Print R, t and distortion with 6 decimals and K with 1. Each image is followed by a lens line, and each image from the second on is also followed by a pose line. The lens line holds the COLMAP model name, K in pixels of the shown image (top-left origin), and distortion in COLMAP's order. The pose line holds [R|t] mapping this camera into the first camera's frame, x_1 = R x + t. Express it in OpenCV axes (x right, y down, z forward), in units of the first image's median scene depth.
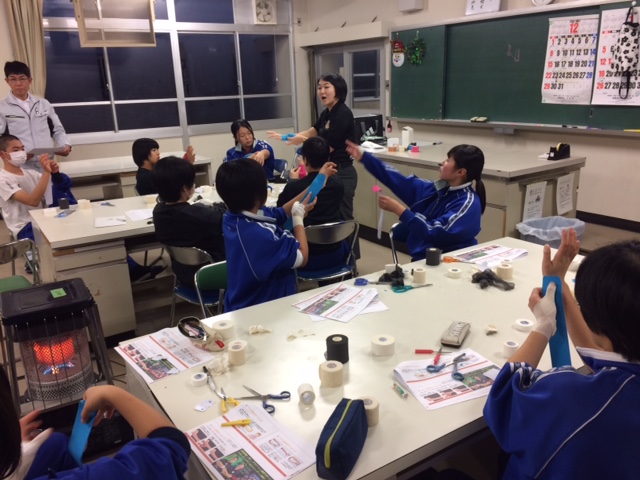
lens RADIAL K [[493.5, 0, 320.0], [0, 493.5, 240.0], [0, 0, 1]] dist [0.003726, 0.000656]
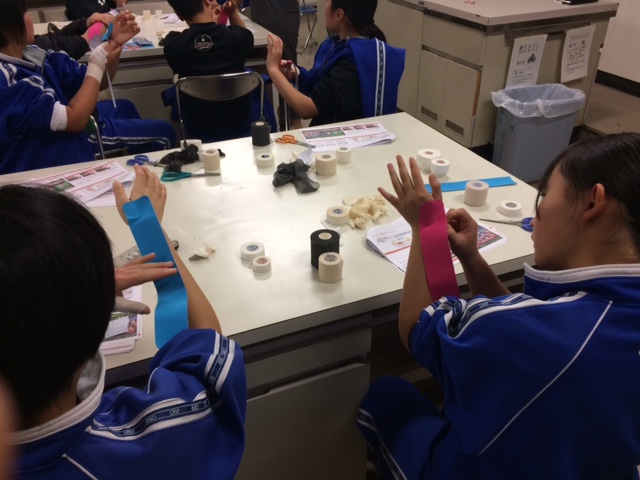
lens RADIAL K [[493.5, 0, 320.0], [0, 493.5, 240.0], [0, 0, 1]] dist [0.003726, 0.000656]
pose [[0.982477, 0.122131, -0.140791, 0.266933], [-0.072965, 0.947132, 0.312438, -0.033206], [0.171506, -0.296691, 0.939447, 0.149297]]
